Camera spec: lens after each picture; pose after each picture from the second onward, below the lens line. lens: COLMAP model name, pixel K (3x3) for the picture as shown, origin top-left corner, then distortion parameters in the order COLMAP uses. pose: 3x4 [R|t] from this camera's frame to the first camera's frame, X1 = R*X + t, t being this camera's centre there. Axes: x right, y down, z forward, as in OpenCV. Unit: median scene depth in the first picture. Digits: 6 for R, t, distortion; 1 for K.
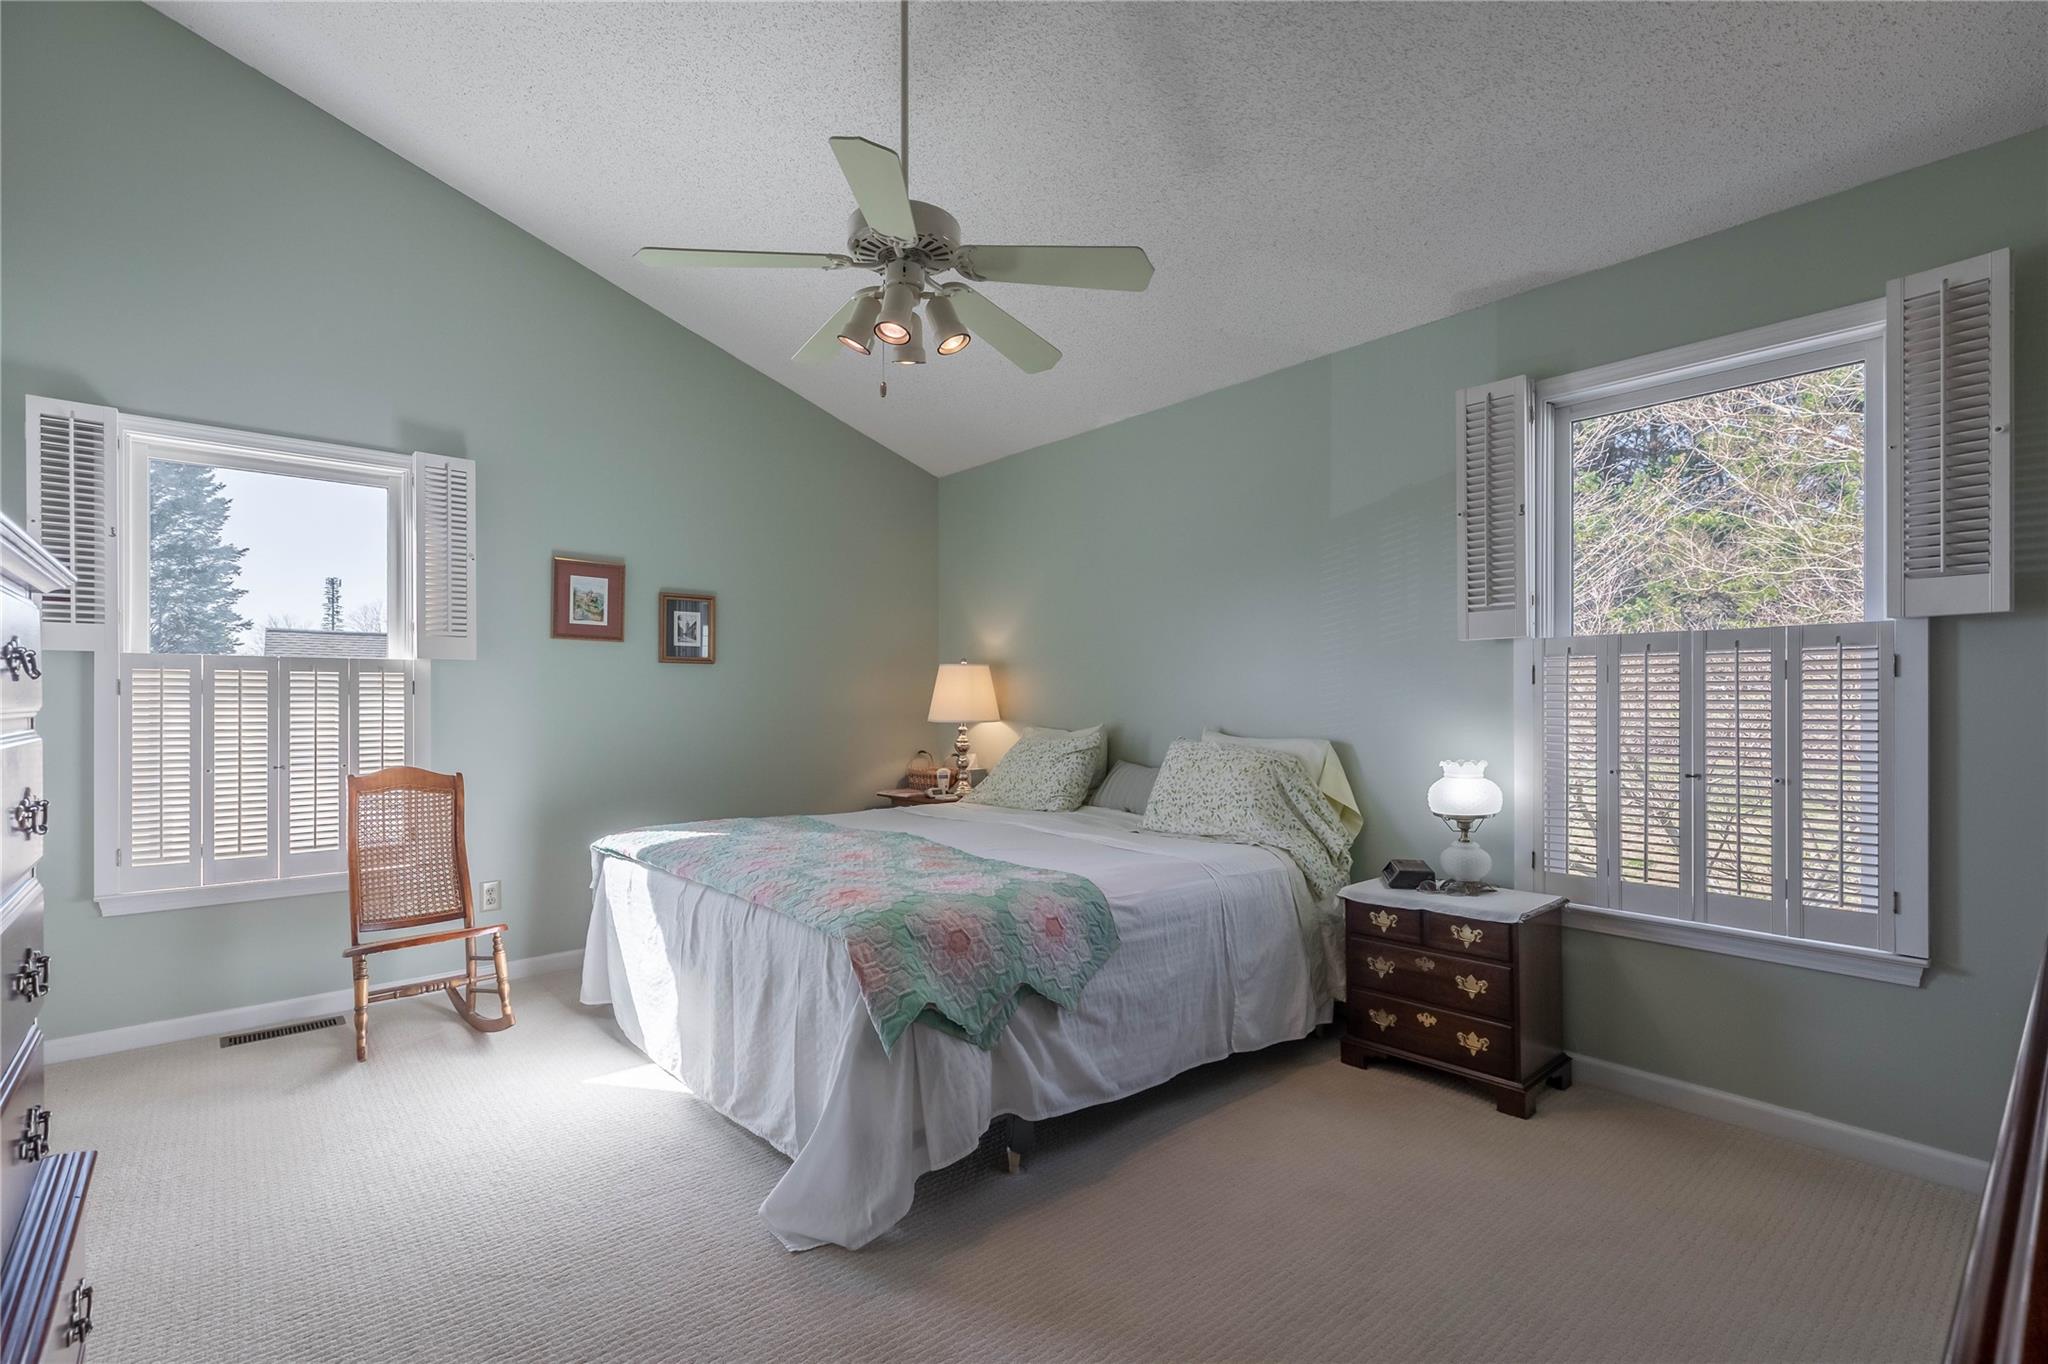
lens RADIAL K [[929.2, 0, 1022.0], [0, 929.2, 714.7], [0, 0, 1]] dist [0.017053, -0.000096]
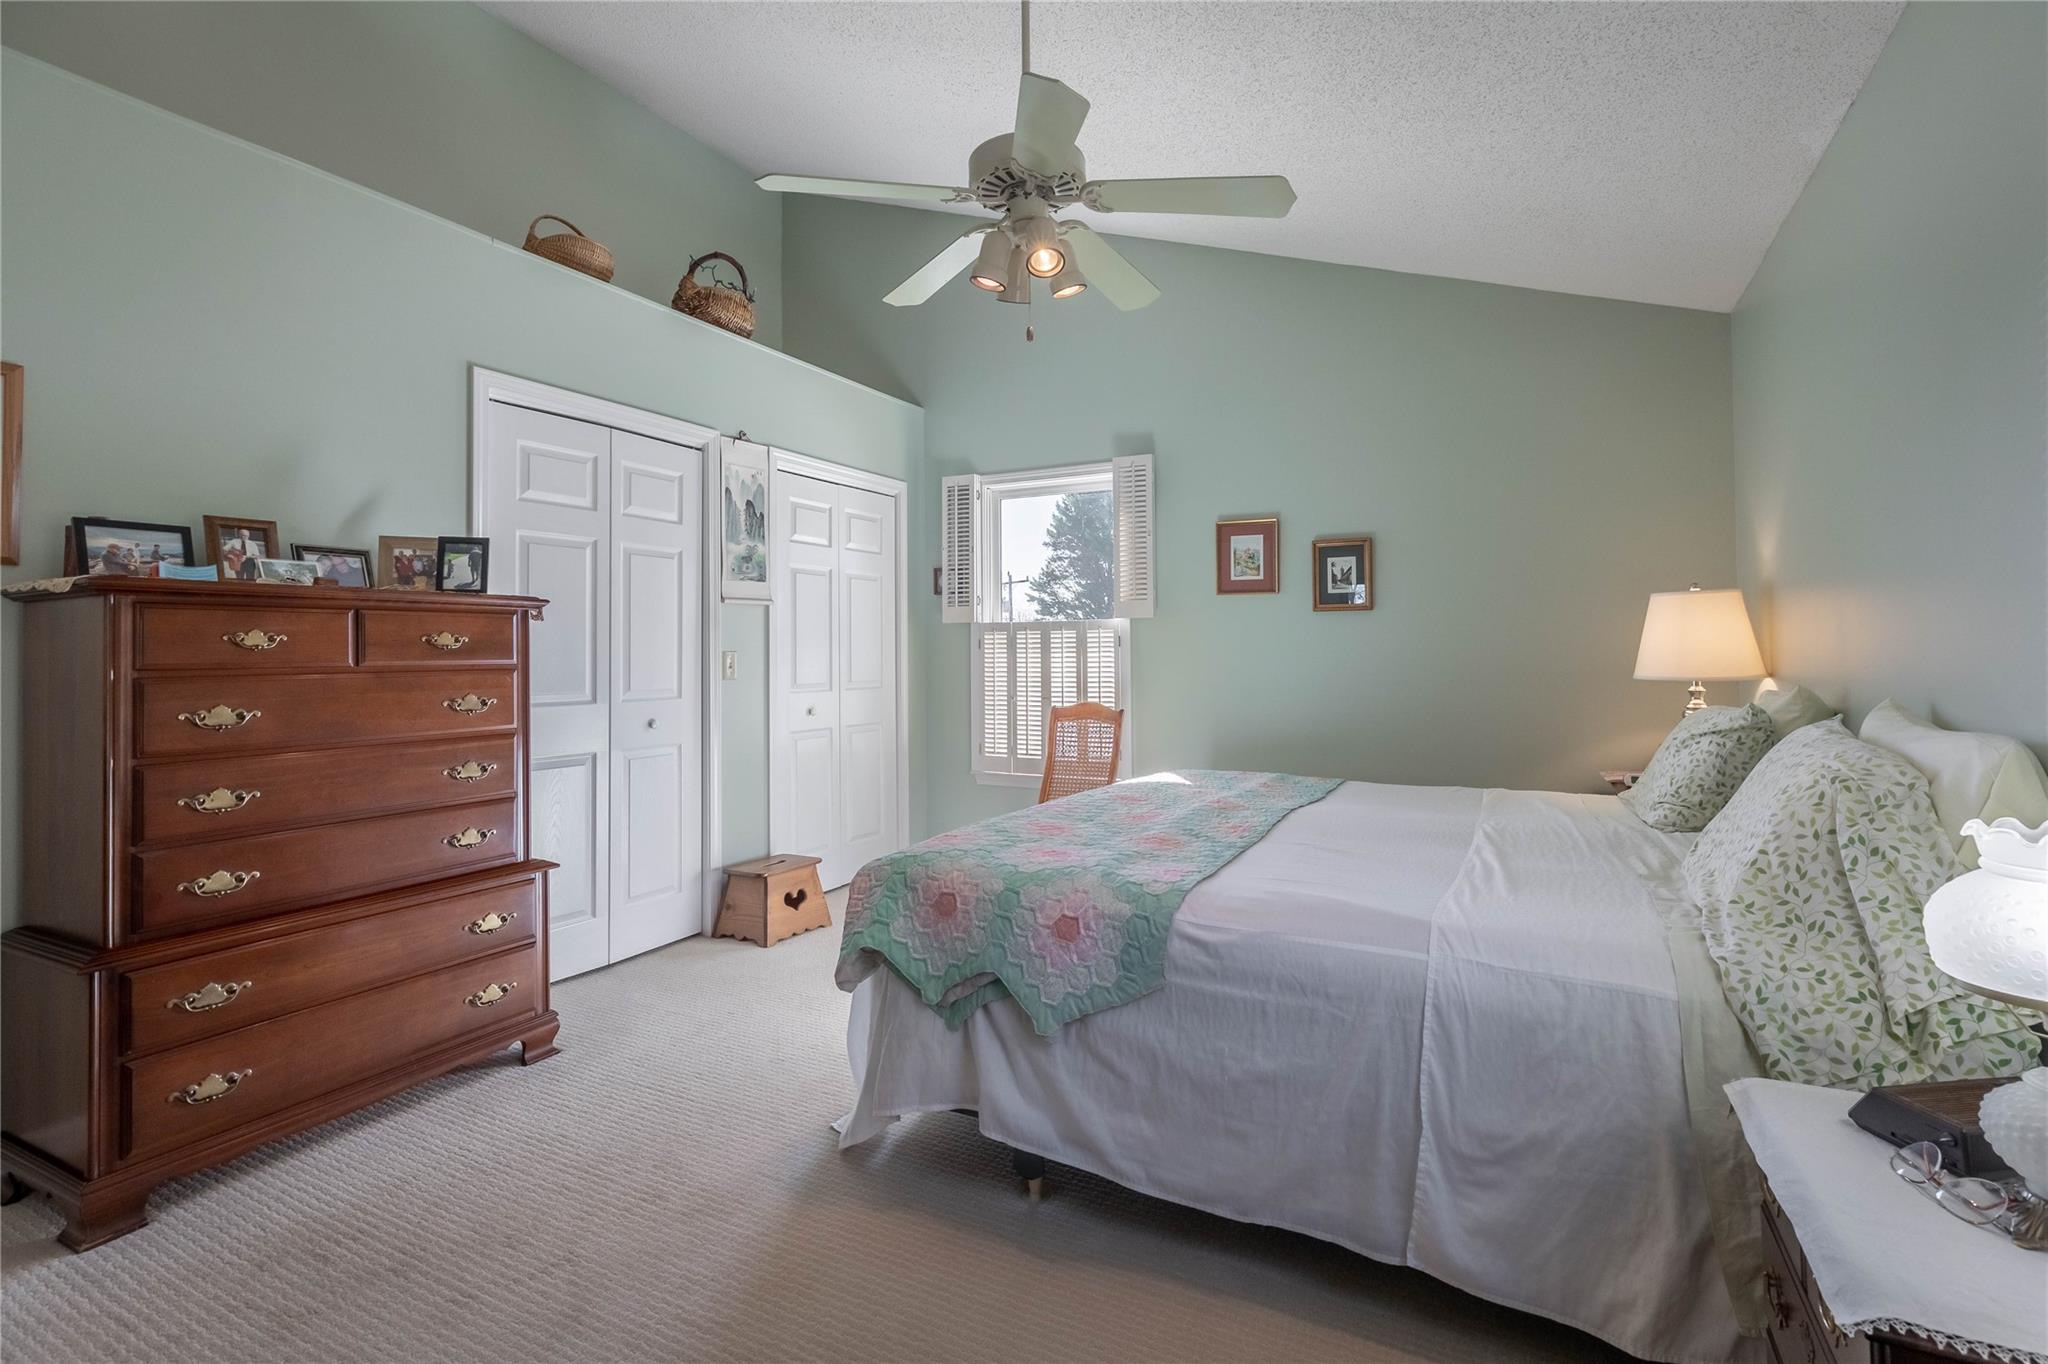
lens RADIAL K [[925.1, 0, 1036.8], [0, 925.1, 656.9], [0, 0, 1]] dist [0.005142, -0.000138]
pose [[0.385329, 0.000529, -0.922779, 0.544919], [-0.008090, 0.999963, -0.002805, -0.003903], [0.922744, 0.008546, 0.385319, 0.469499]]
